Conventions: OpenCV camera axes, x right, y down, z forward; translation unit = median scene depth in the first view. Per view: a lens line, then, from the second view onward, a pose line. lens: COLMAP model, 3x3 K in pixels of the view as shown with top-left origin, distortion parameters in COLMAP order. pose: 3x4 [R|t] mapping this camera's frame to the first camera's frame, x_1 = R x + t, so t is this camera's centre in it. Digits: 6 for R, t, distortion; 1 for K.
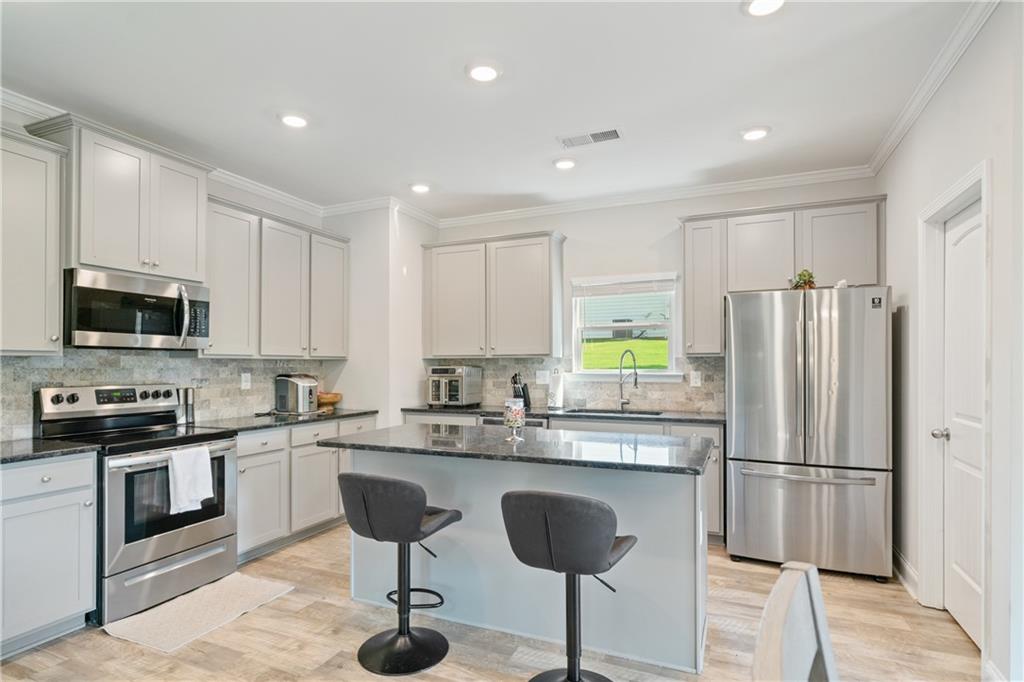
lens RADIAL K [[546.9, 0, 504.1], [0, 546.9, 360.5], [0, 0, 1]] dist [-0.003895, 0.000191]
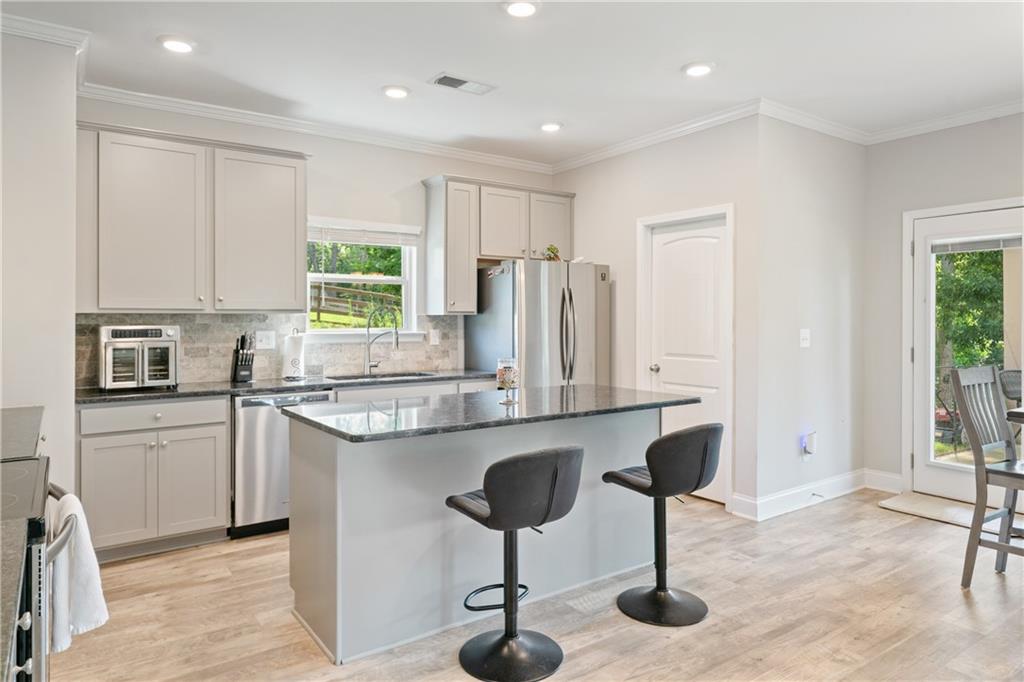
lens RADIAL K [[647.3, 0, 526.8], [0, 647.3, 319.0], [0, 0, 1]] dist [0.029291, -0.001358]
pose [[0.506531, 0.003919, 0.862213, -0.586463], [-0.005762, 0.999983, -0.001160, 0.000809], [-0.862202, -0.004381, 0.506545, 0.255139]]
